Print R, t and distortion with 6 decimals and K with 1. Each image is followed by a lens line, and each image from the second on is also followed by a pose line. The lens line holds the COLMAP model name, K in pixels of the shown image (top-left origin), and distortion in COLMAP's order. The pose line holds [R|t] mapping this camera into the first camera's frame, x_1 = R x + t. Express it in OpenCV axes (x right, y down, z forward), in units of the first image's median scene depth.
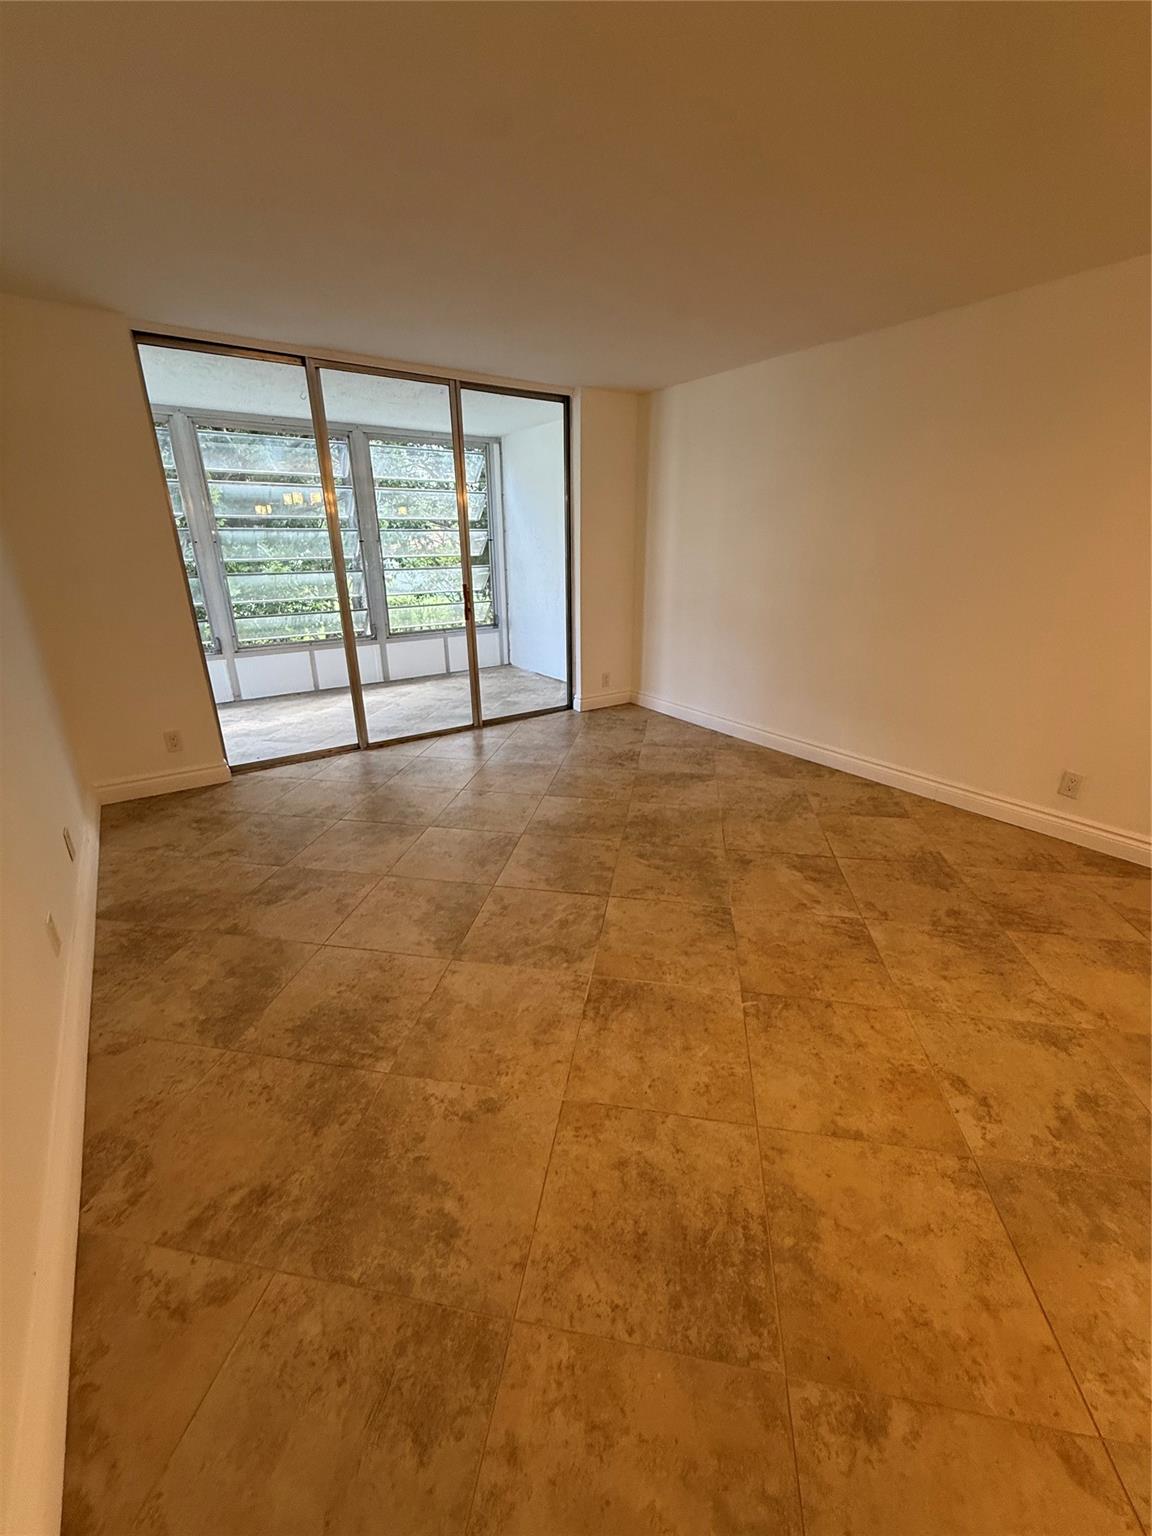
lens RADIAL K [[617.8, 0, 573.0], [0, 617.8, 771.6], [0, 0, 1]] dist [0.000168, 0.000398]
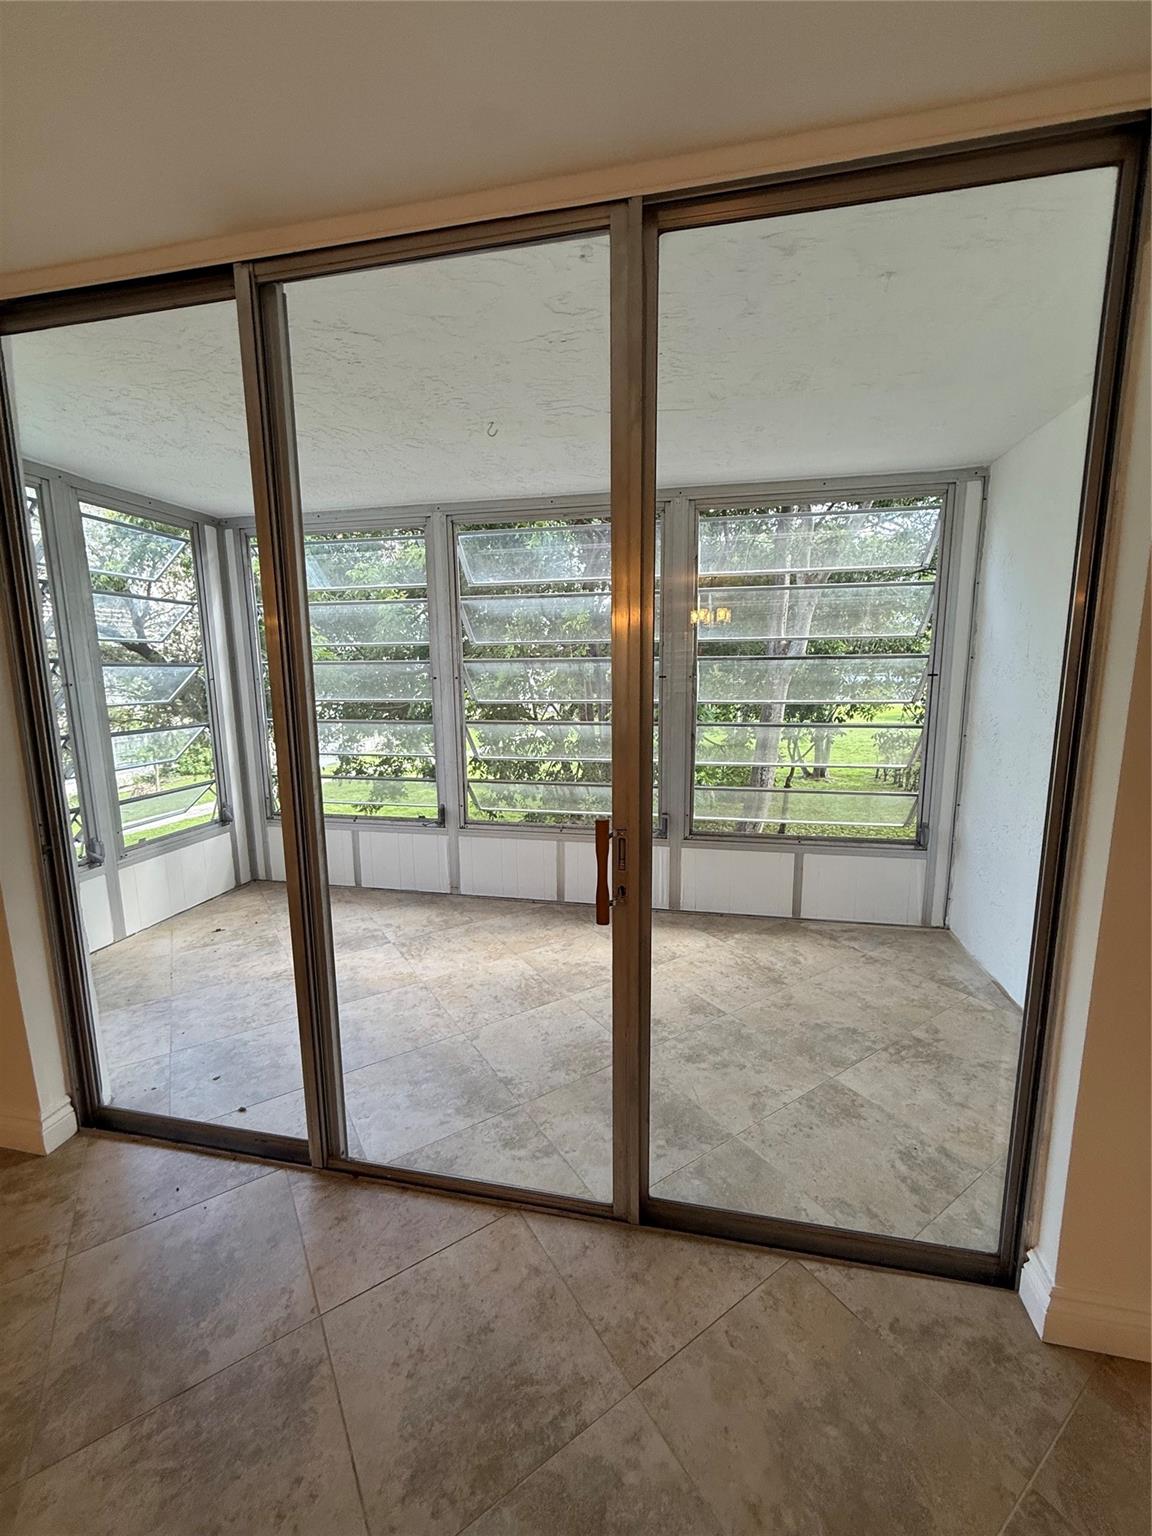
lens RADIAL K [[617.8, 0, 574.7], [0, 617.8, 763.6], [0, 0, 1]] dist [0.000168, 0.000398]
pose [[0.685974, 0.112311, -0.718906, 0.035636], [-0.250717, 0.963994, -0.088632, -0.247433], [0.683067, 0.241042, 0.689434, 0.627199]]
